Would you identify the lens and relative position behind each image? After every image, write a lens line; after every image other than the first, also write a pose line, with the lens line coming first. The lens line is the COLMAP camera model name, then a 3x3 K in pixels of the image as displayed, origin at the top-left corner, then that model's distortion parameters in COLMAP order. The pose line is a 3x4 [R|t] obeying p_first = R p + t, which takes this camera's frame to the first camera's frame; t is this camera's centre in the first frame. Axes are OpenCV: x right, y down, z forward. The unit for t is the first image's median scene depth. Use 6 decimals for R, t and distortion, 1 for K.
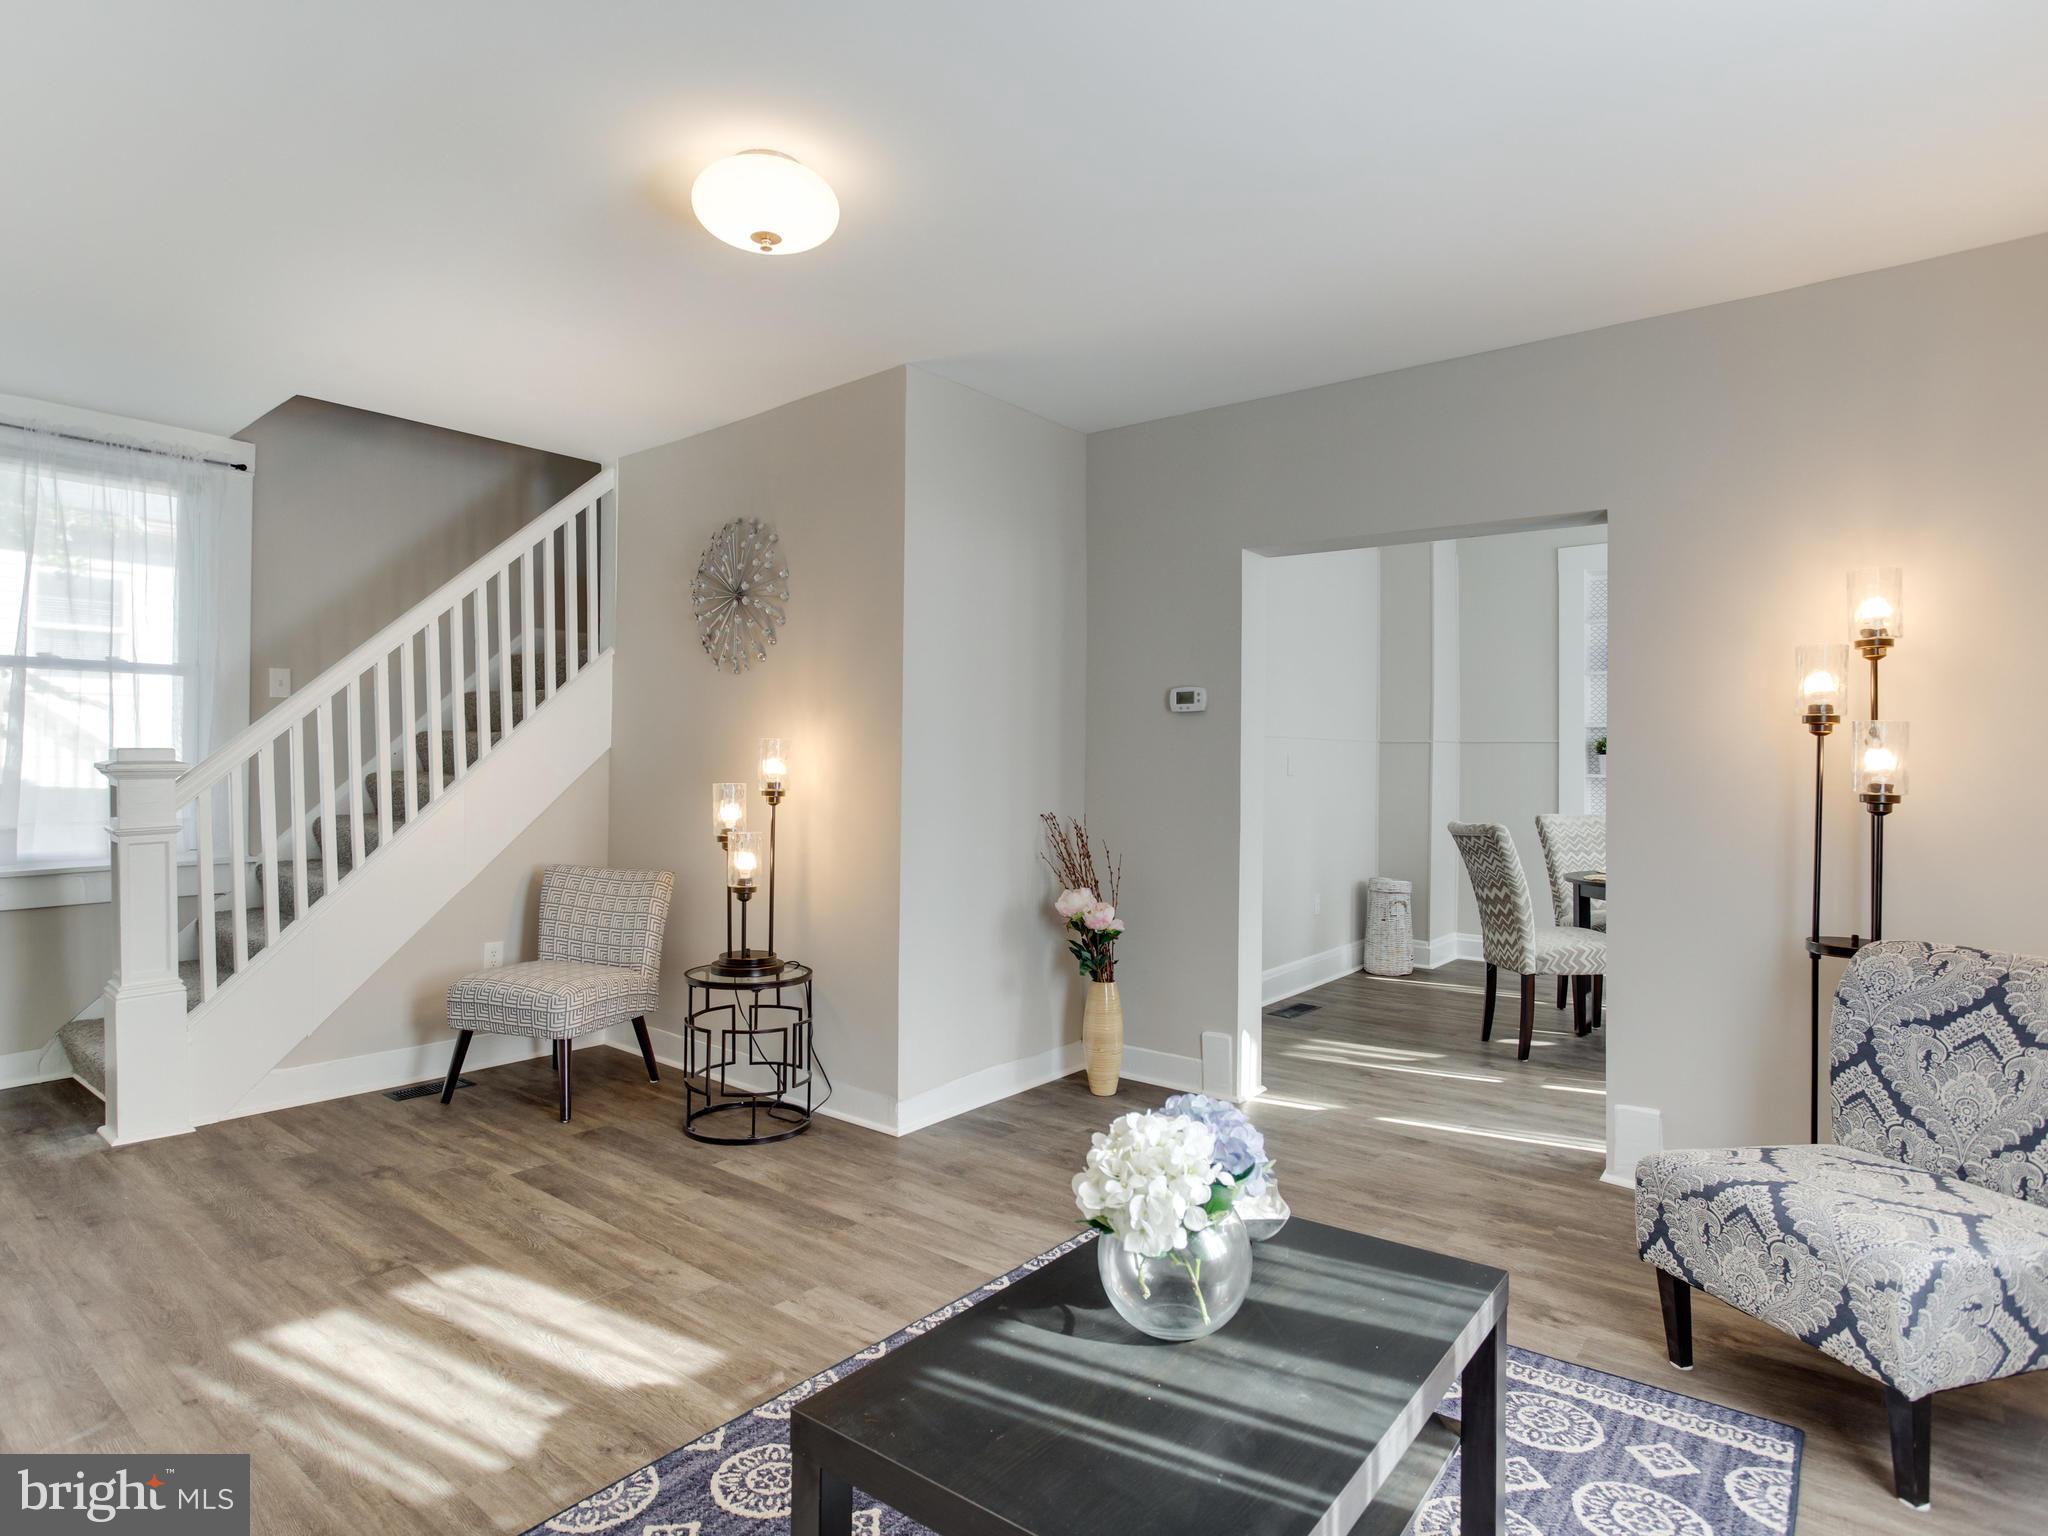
lens RADIAL K [[1105.0, 0, 1017.8], [0, 1105.0, 758.9], [0, 0, 1]] dist [-0.063436, 0.040921]
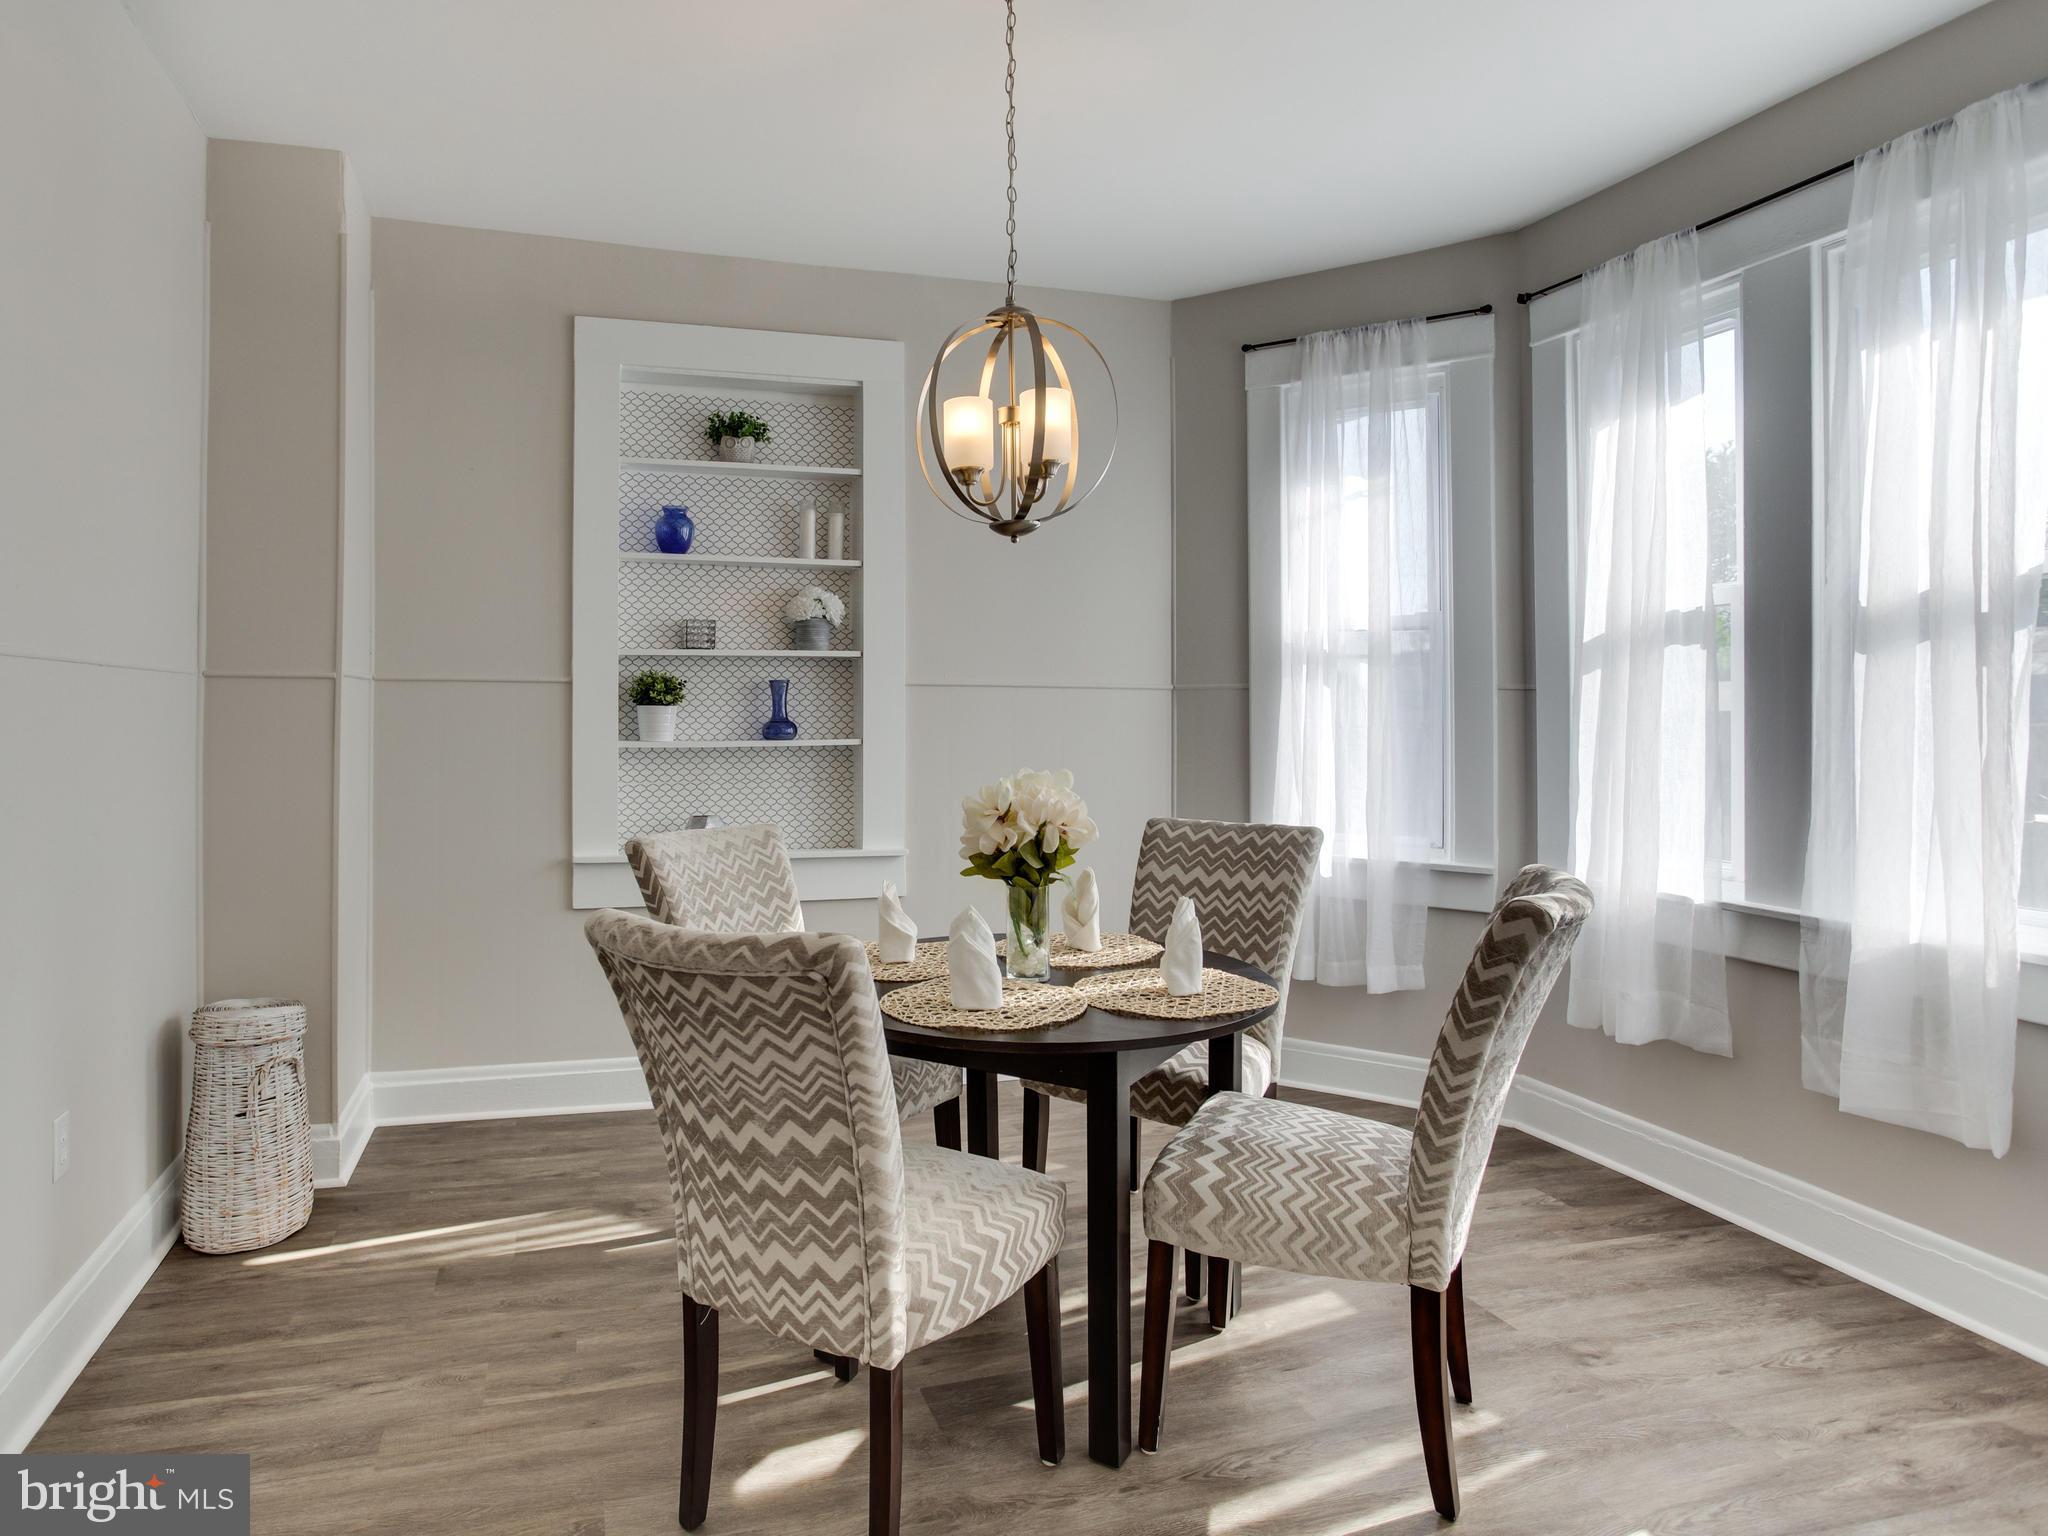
lens RADIAL K [[1371.4, 0, 1024.0], [0, 1371.4, 768.0], [0, 0, 1]] dist [0.009618, 0.005984]
pose [[0.598823, -0.037976, 0.799980, 0.103996], [0.003749, 0.998997, 0.044617, -0.002963], [-0.800872, -0.023719, 0.598365, 0.465105]]
